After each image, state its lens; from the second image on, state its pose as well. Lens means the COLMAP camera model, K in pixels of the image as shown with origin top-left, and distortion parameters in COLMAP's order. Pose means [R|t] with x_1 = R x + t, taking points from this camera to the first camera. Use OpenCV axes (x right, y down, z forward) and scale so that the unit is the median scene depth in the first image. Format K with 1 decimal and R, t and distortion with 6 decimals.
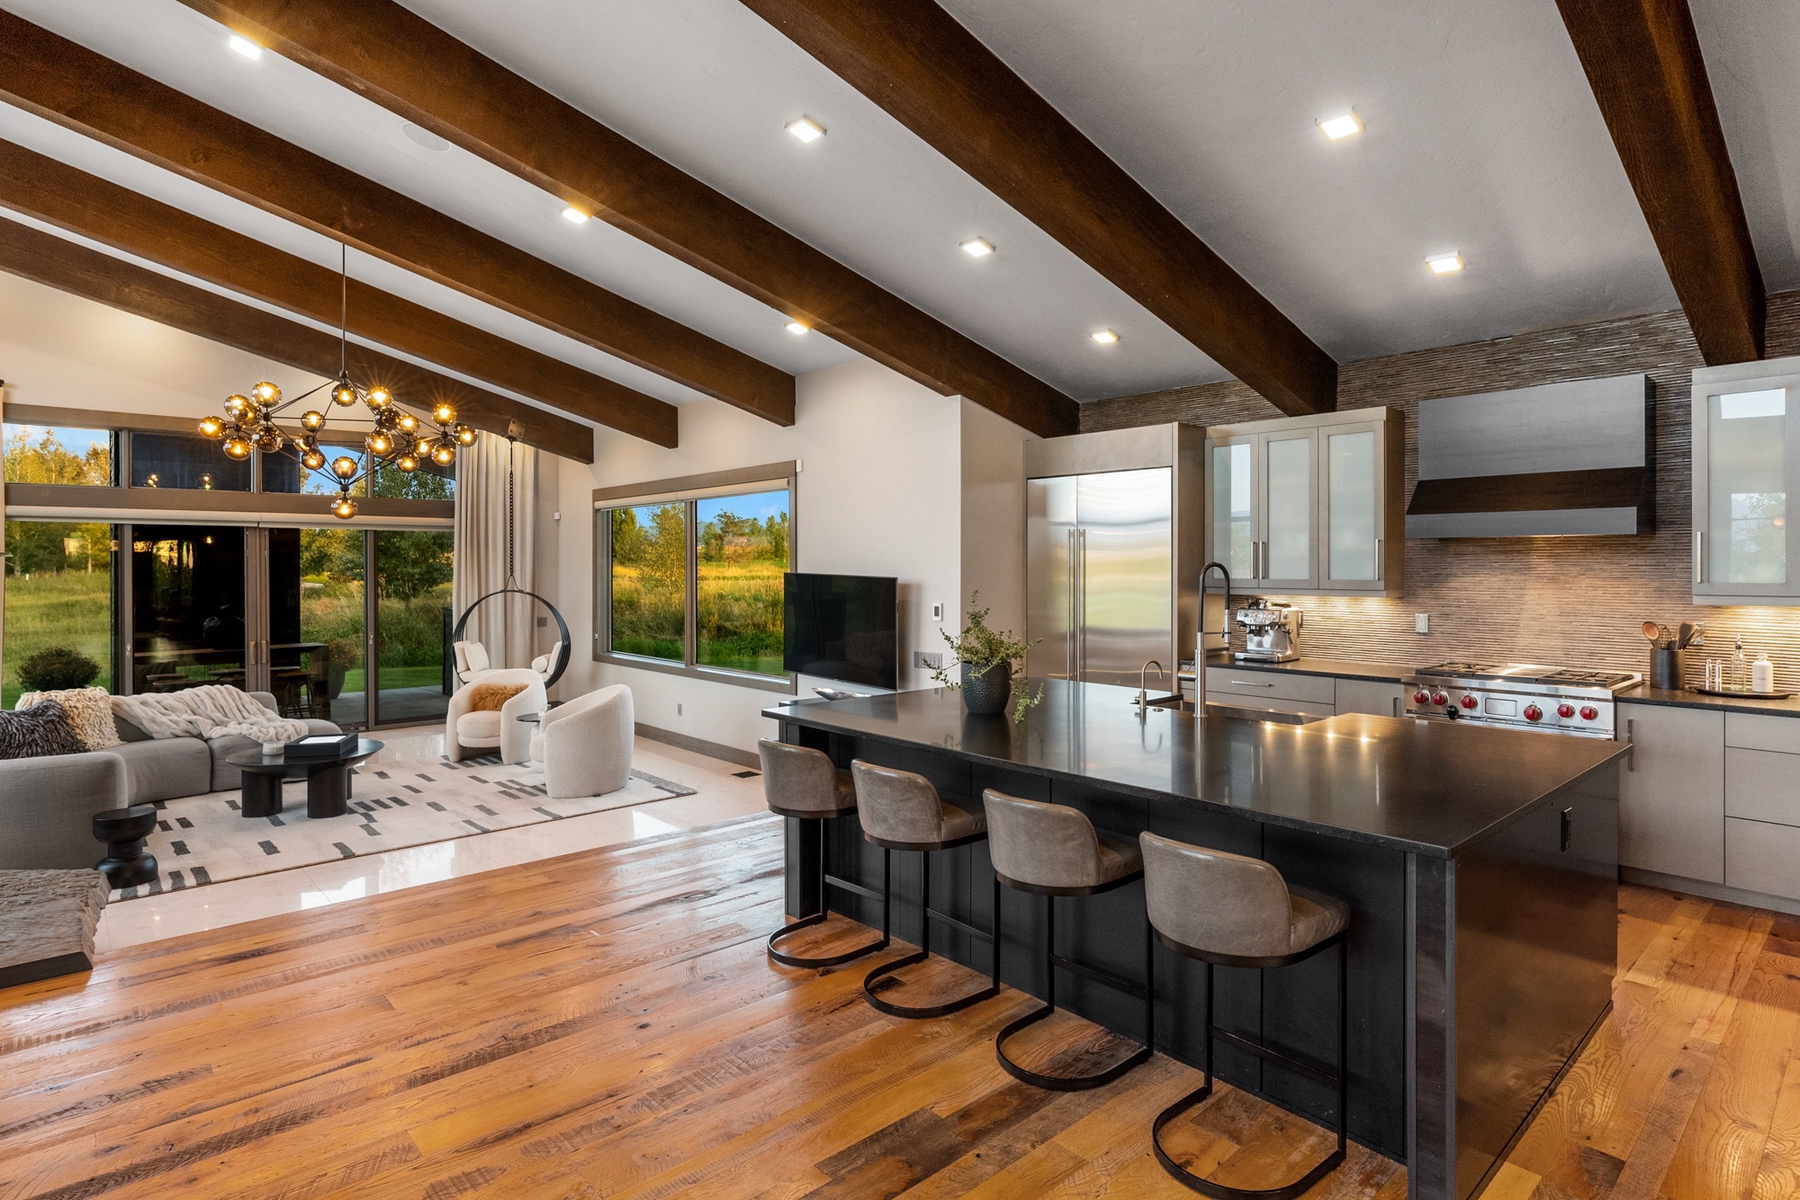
lens RADIAL K [[940.1, 0, 897.4], [0, 940.1, 566.3], [0, 0, 1]] dist [-0.001833, -0.000108]
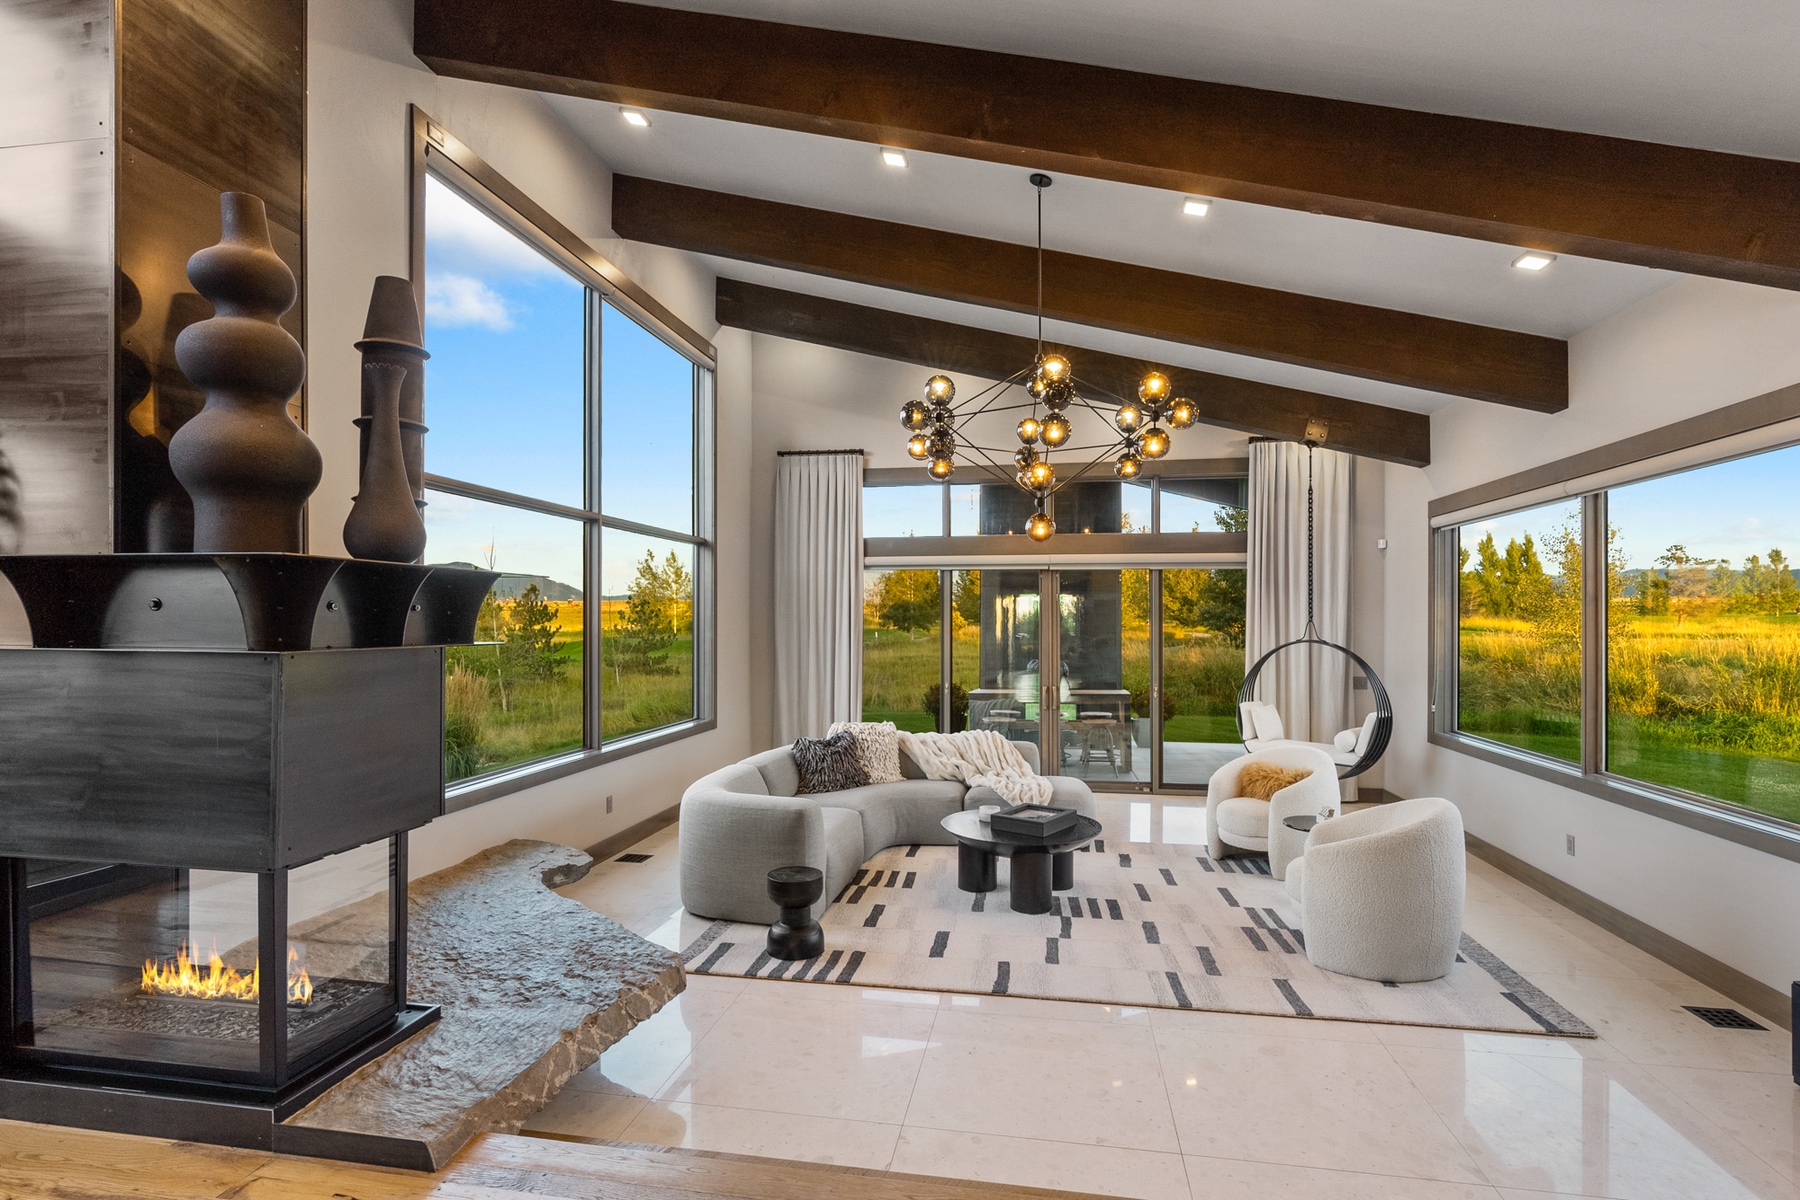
lens RADIAL K [[877.9, 0, 899.9], [0, 877.9, 615.9], [0, 0, 1]] dist [-0.015381, 0.007802]
pose [[0.616130, -0.000359, -0.787645, -0.057952], [-0.004487, 0.999982, -0.003966, 0.010872], [0.787632, 0.005977, 0.616117, 0.322625]]
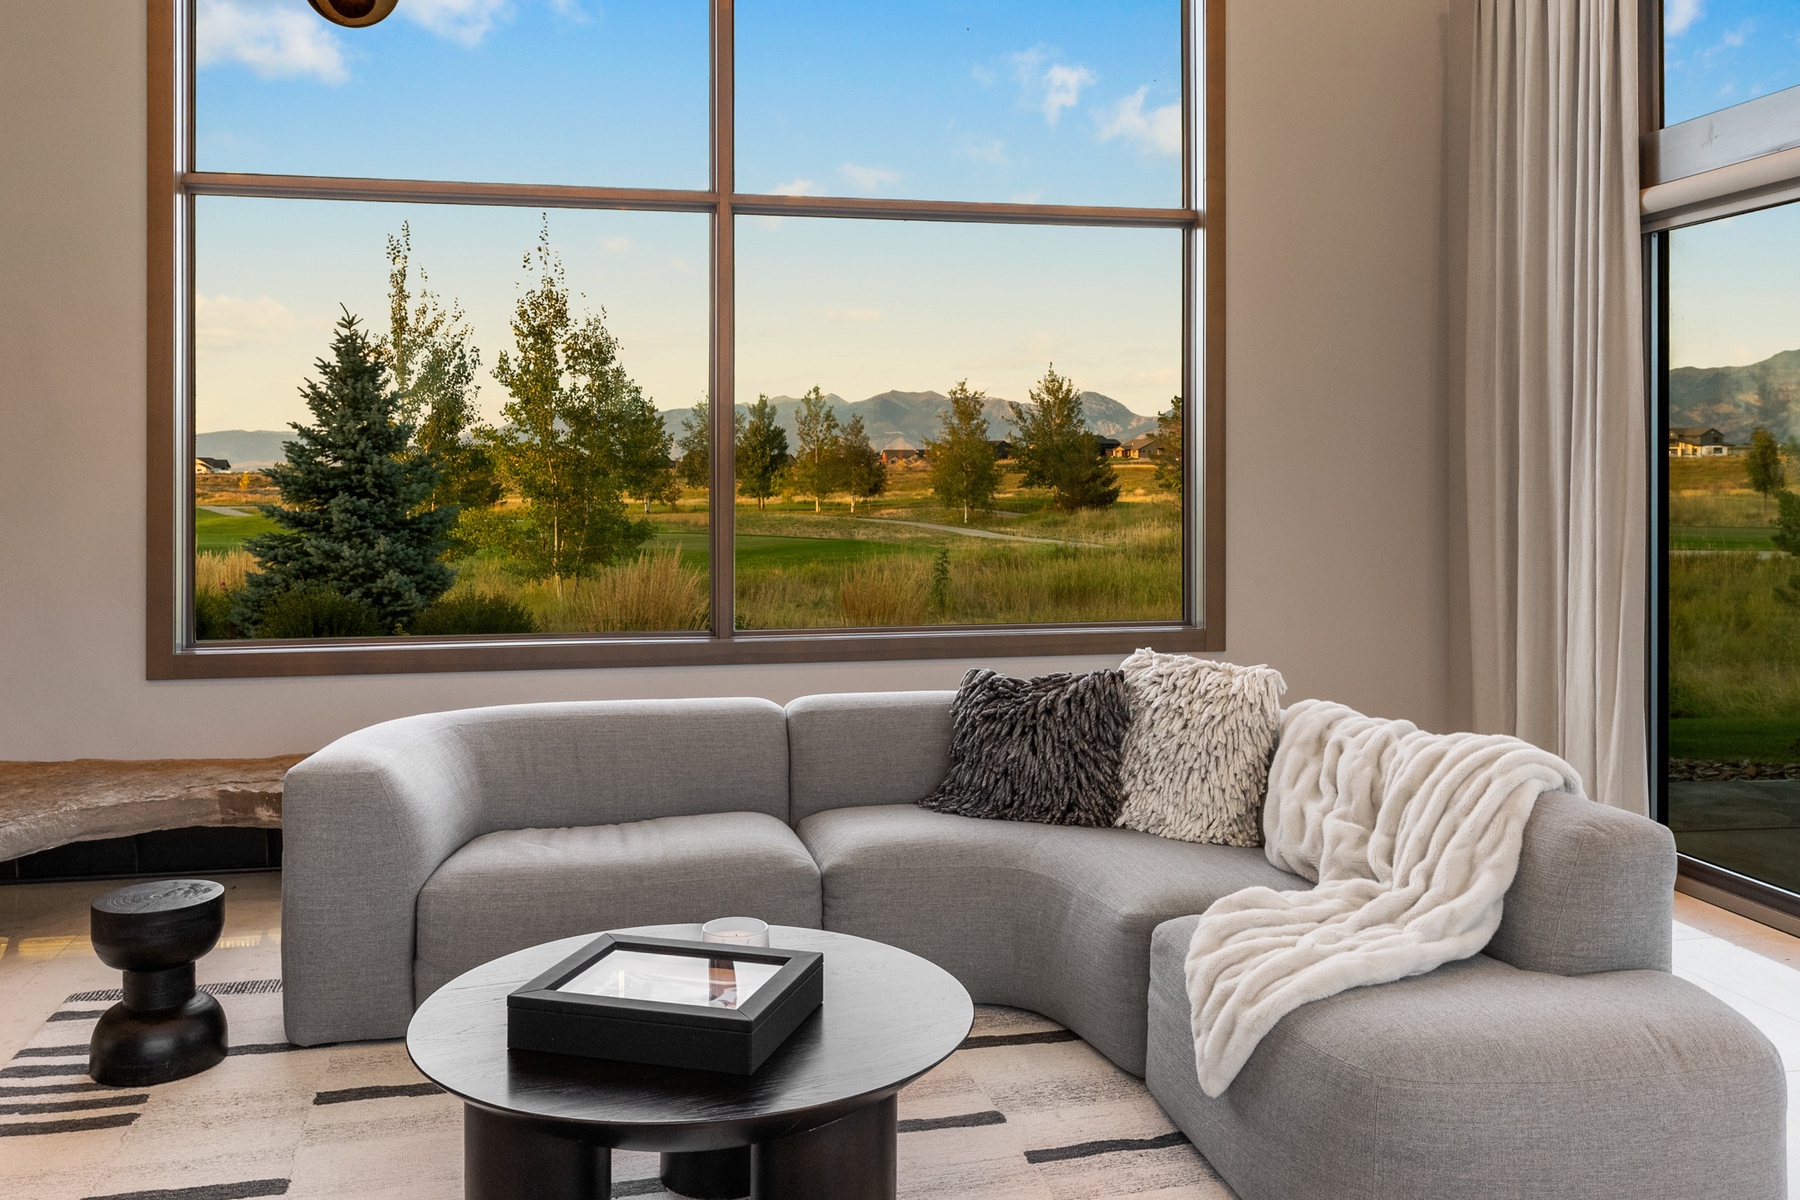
lens RADIAL K [[1514.8, 0, 901.7], [0, 1514.8, 465.0], [0, 0, 1]] dist [0.000561, -0.002134]
pose [[-0.498990, 0.001298, -0.866607, -0.233387], [0.002045, 0.999998, 0.000321, 0.041474], [0.866605, -0.001612, -0.498992, 0.927854]]
